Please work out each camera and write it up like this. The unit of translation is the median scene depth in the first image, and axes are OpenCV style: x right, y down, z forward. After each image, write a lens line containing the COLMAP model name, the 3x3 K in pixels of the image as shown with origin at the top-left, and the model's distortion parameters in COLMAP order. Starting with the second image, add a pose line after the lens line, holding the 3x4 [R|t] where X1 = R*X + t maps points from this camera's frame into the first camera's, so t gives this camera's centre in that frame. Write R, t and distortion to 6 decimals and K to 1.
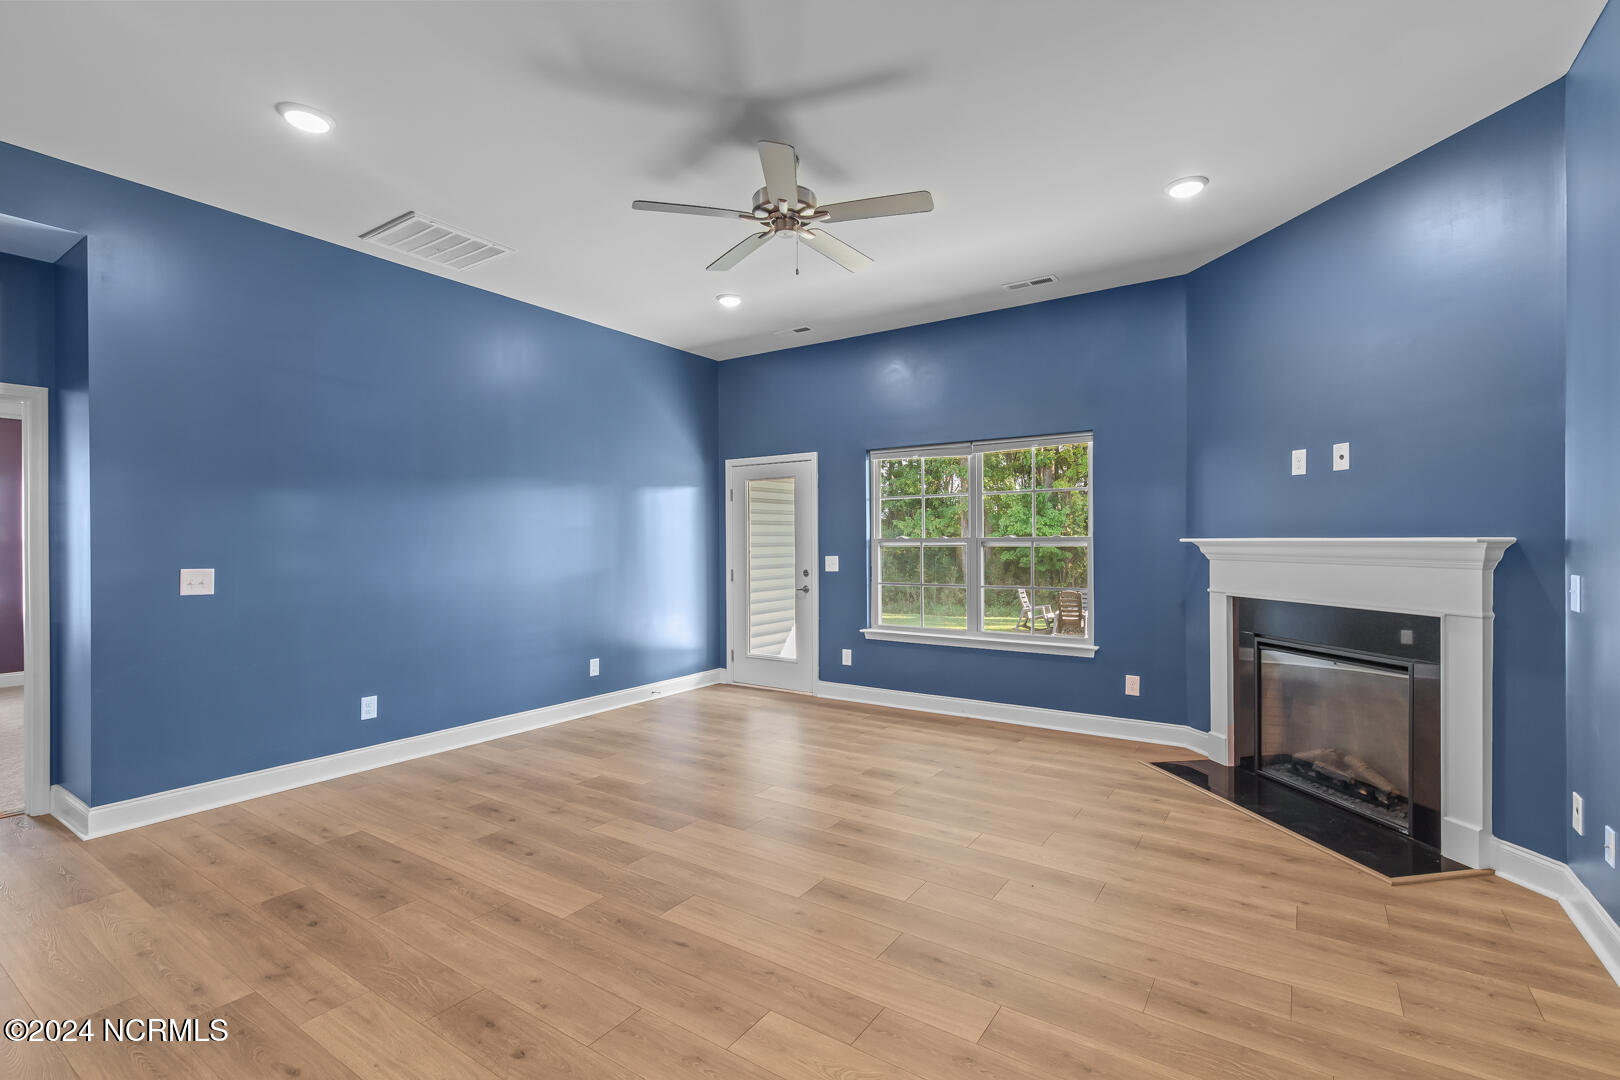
lens RADIAL K [[725.3, 0, 847.3], [0, 725.3, 542.5], [0, 0, 1]] dist [0.004083, 0.000049]
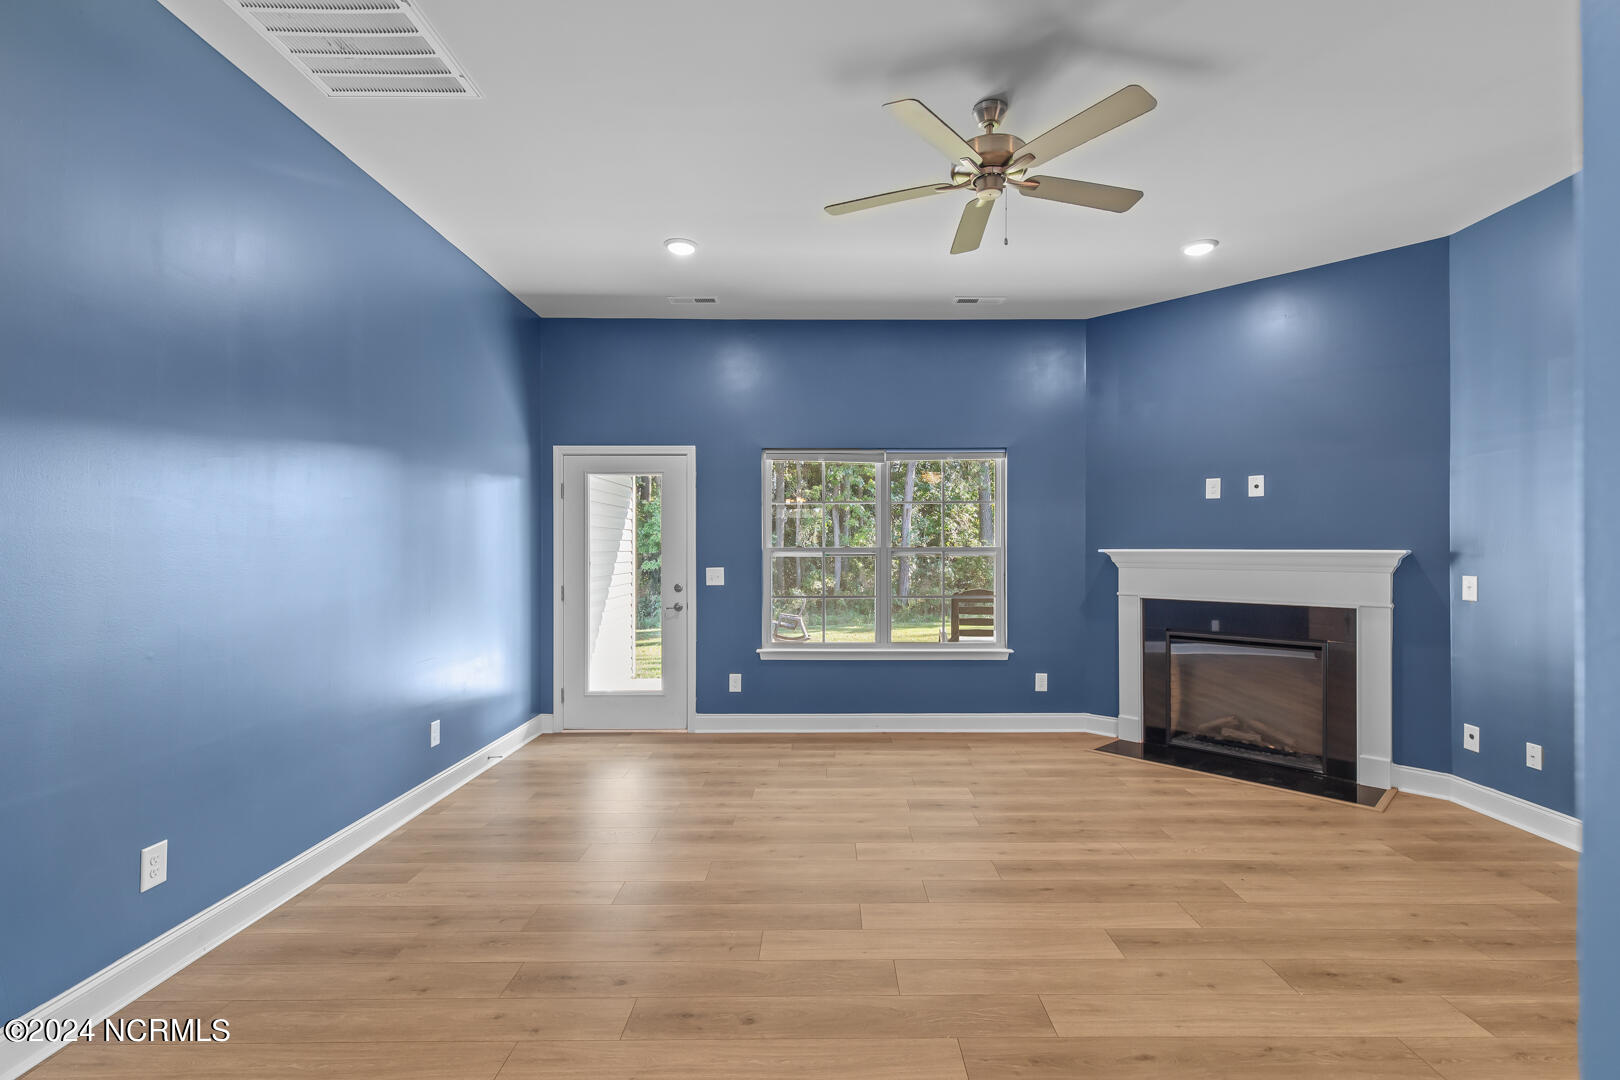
lens RADIAL K [[719.0, 0, 833.8], [0, 719.0, 545.8], [0, 0, 1]] dist [0.007283, -0.000741]
pose [[0.836690, 0.007554, 0.547625, -0.620844], [-0.002532, 0.999948, -0.009926, 0.001440], [-0.547671, 0.006918, 0.836665, 0.341176]]
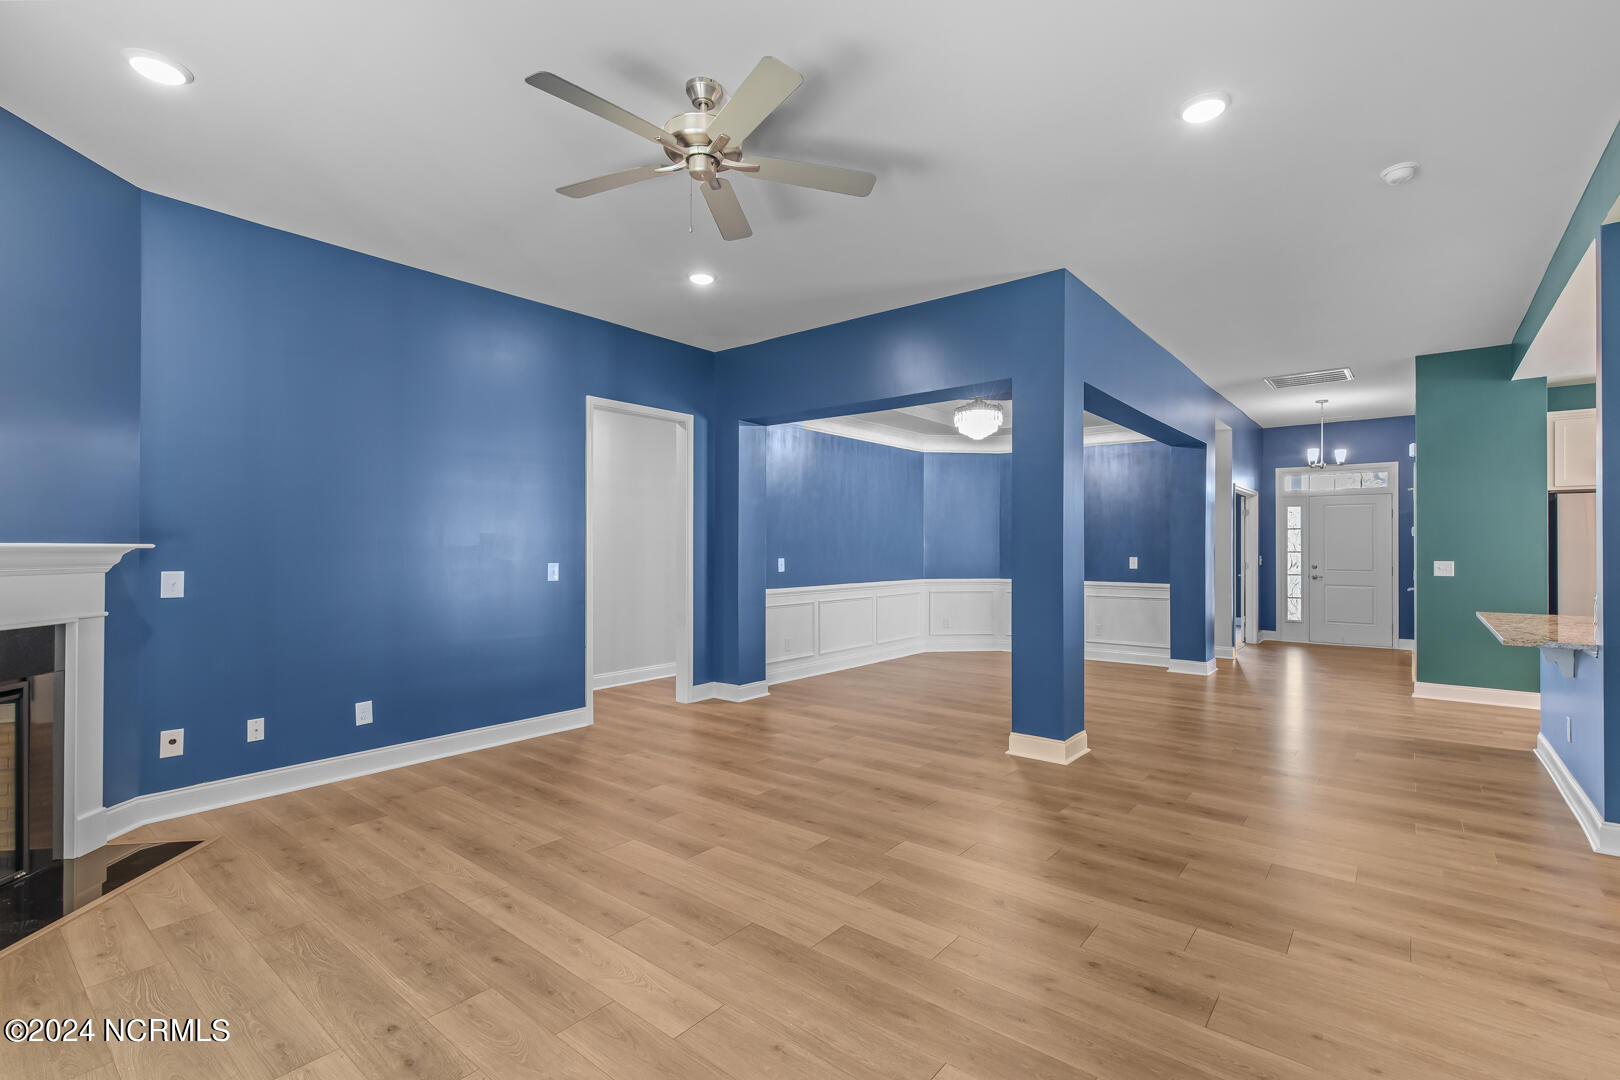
lens RADIAL K [[719.0, 0, 833.8], [0, 719.0, 545.8], [0, 0, 1]] dist [0.007283, -0.000741]
pose [[-0.994447, 0.004662, 0.105131, -0.281146], [0.004743, 0.999989, 0.000524, 0.000809], [-0.105127, 0.001020, -0.994458, 1.584371]]
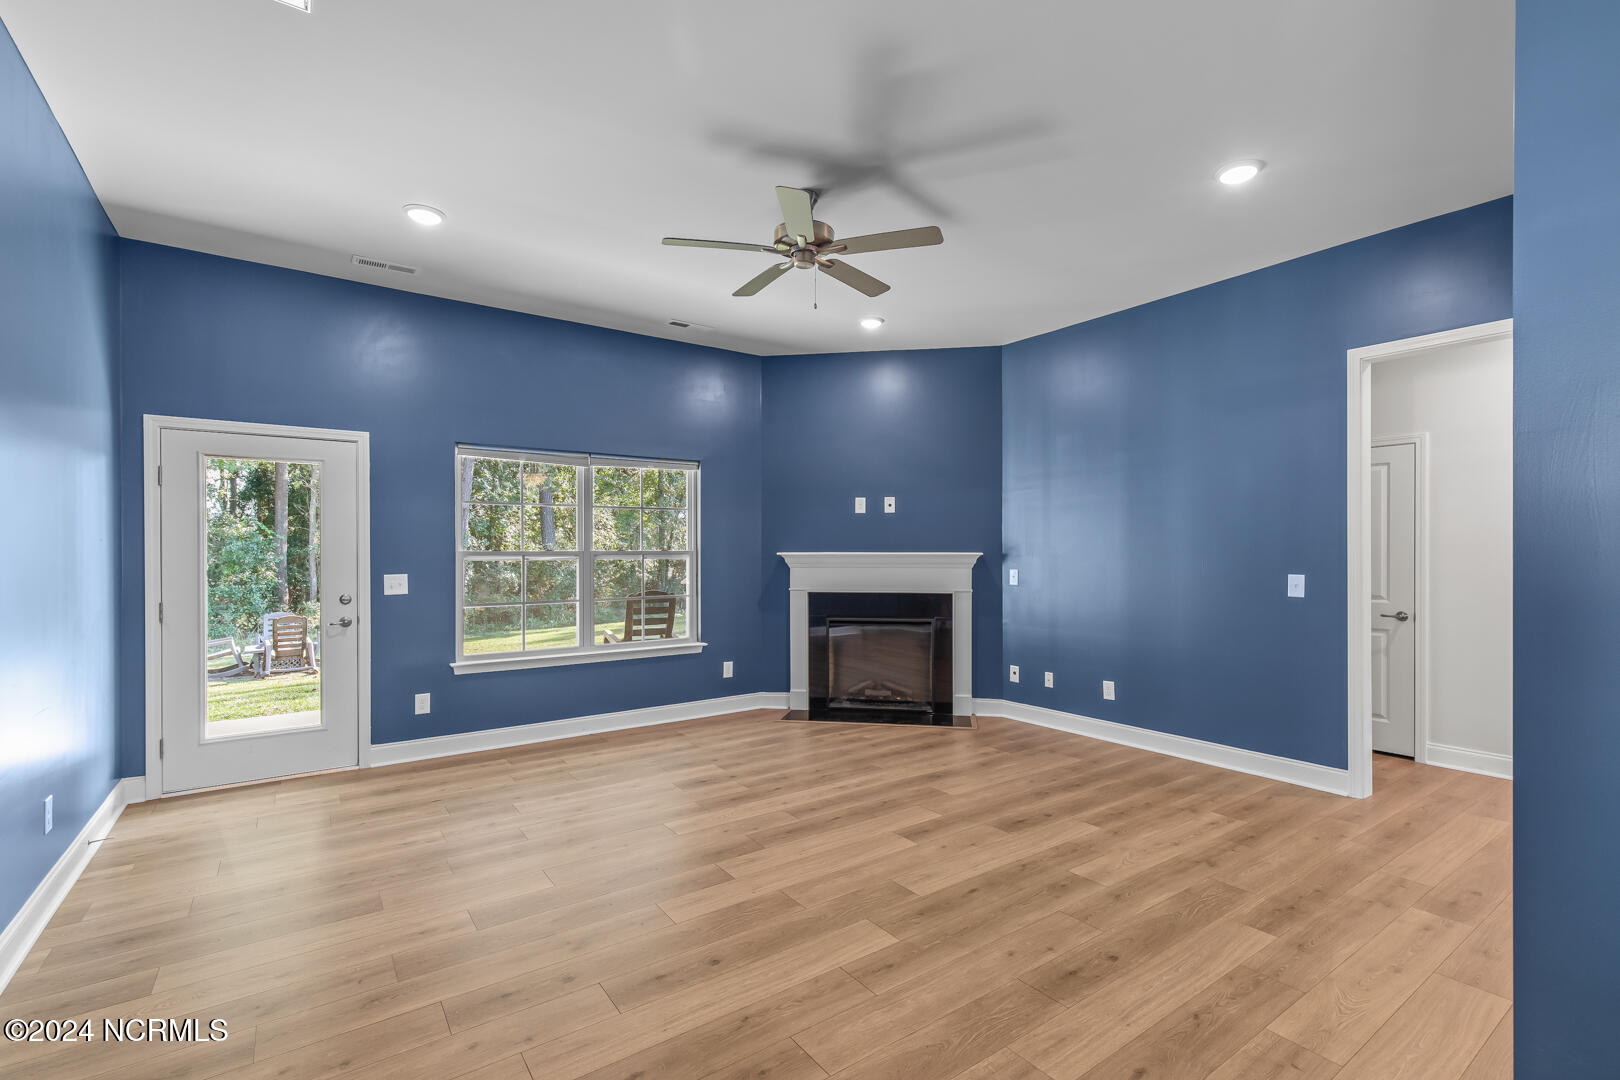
lens RADIAL K [[721.9, 0, 821.9], [0, 721.9, 550.3], [0, 0, 1]] dist [0.010632, -0.000924]
pose [[0.366805, 0.006931, 0.930272, -0.933844], [0.003123, 0.999957, -0.008682, 0.002710], [-0.930292, 0.006090, 0.366768, 0.517683]]
